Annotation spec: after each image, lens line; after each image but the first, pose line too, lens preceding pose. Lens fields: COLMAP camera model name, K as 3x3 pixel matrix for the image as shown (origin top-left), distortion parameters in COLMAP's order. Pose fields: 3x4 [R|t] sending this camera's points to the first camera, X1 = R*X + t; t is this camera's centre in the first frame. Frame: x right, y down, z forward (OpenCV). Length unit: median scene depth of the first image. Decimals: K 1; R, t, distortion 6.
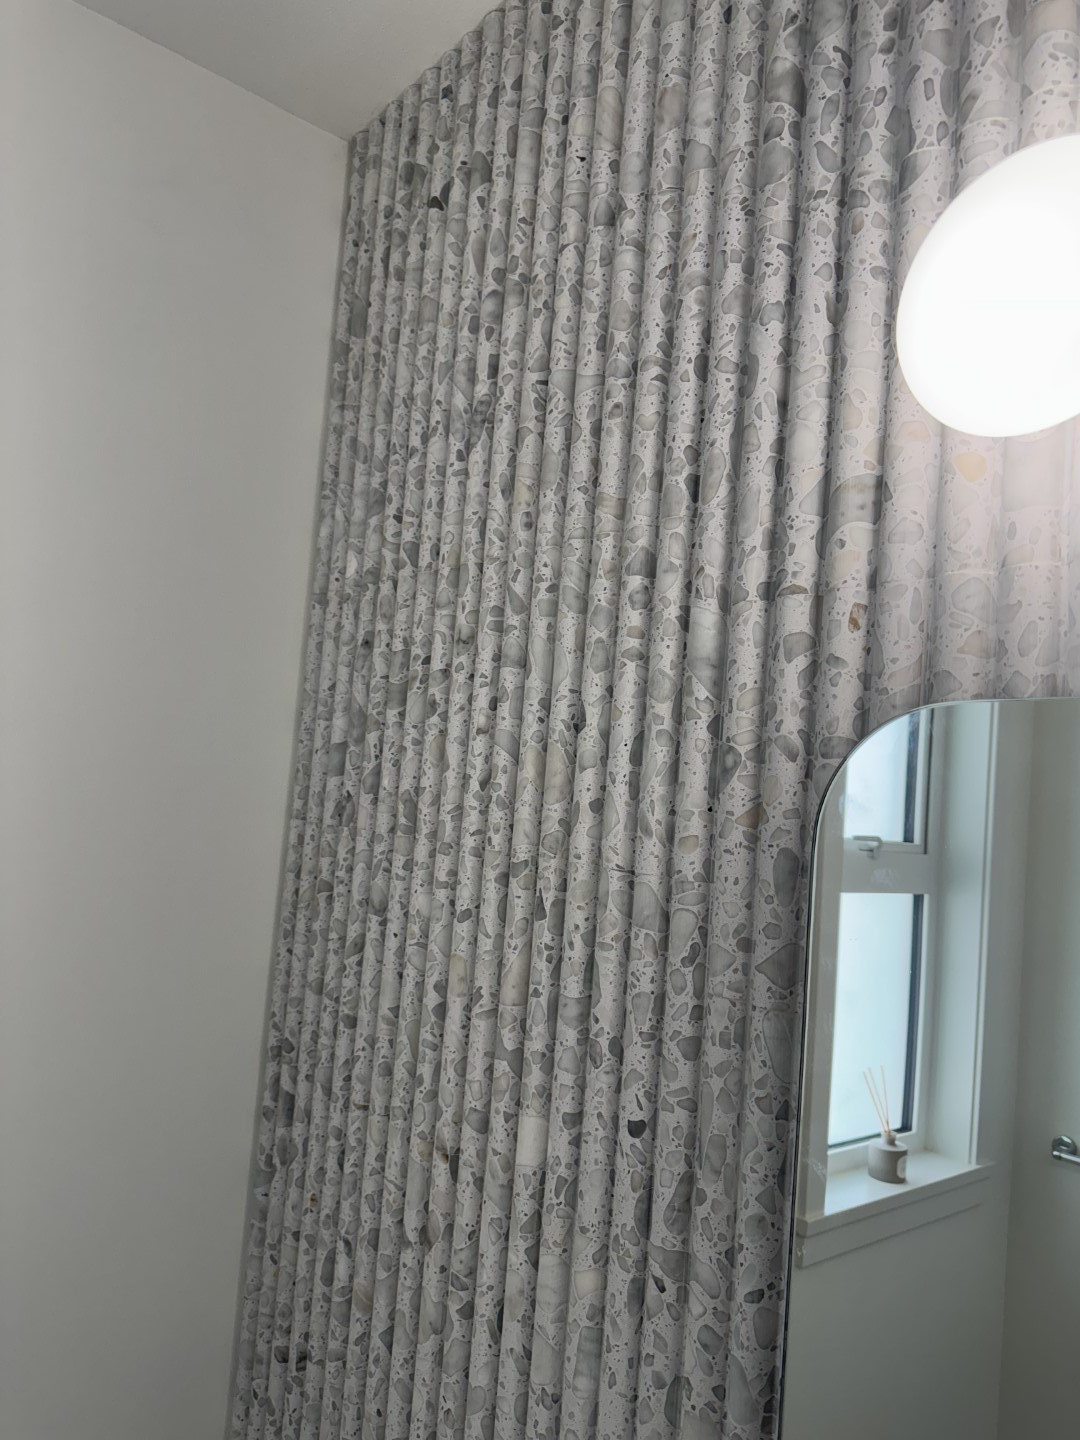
lens RADIAL K [[1028.7, 0, 539.7], [0, 1028.7, 723.1], [0, 0, 1]] dist [0.043093, -0.057801]
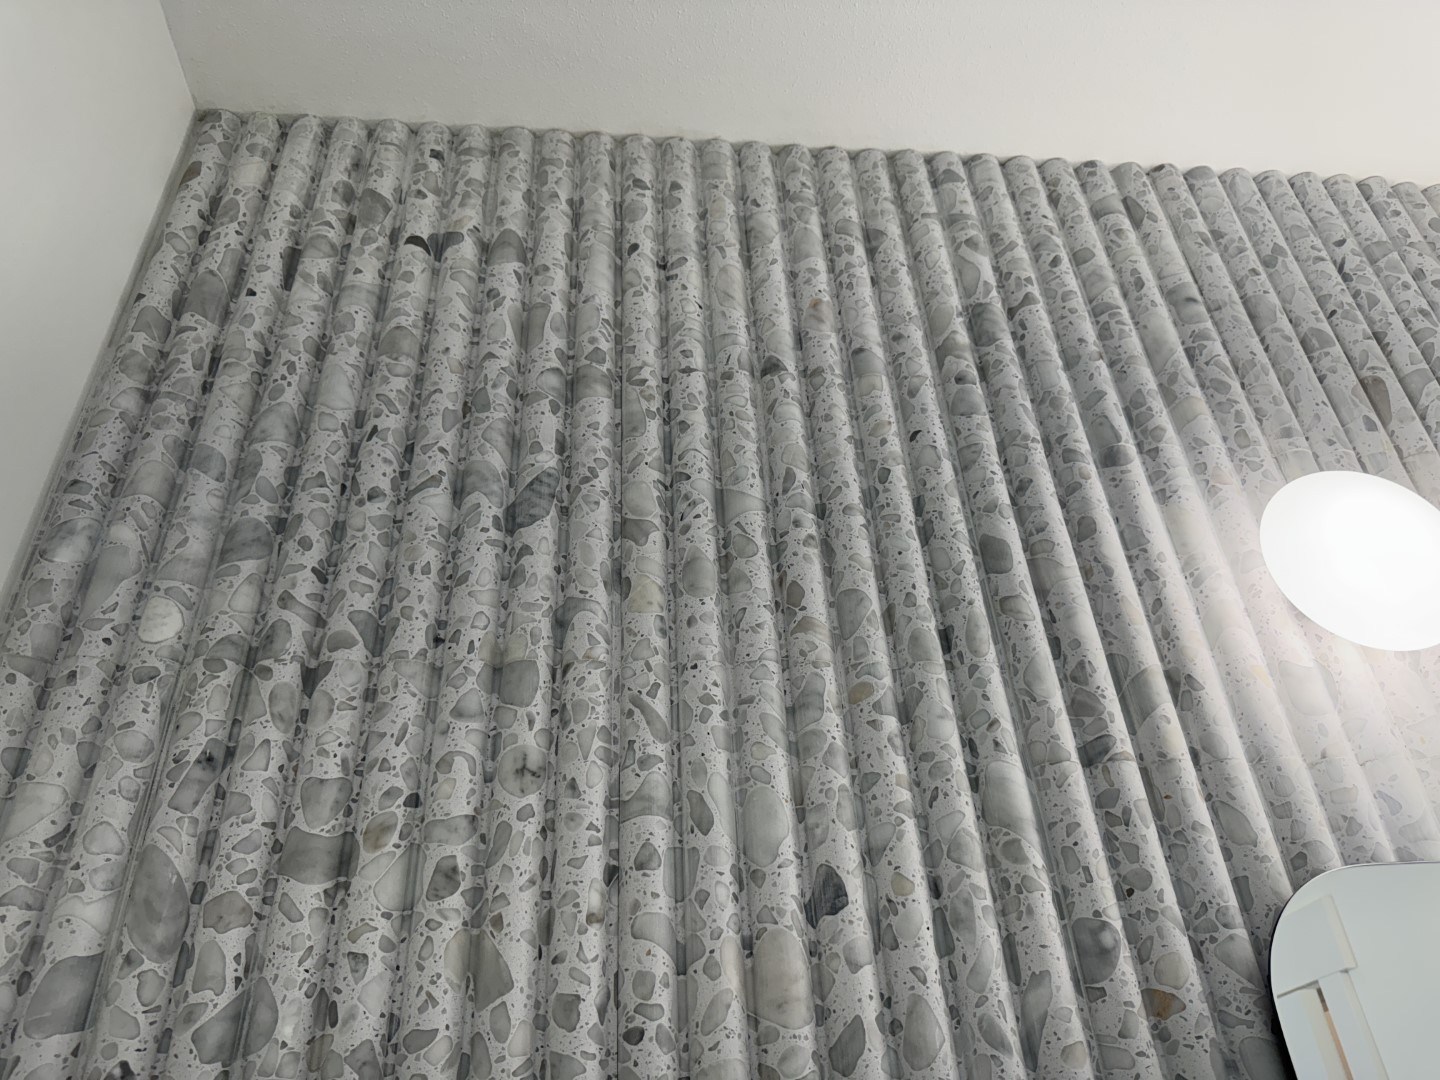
lens RADIAL K [[1028.7, 0, 720.8], [0, 1028.7, 537.6], [0, 0, 1]] dist [0.043093, -0.057801]
pose [[0.537268, 0.387955, 0.748889, -0.593380], [0.035121, 0.876867, -0.479449, 0.112394], [-0.842680, 0.283894, 0.457487, 0.606252]]
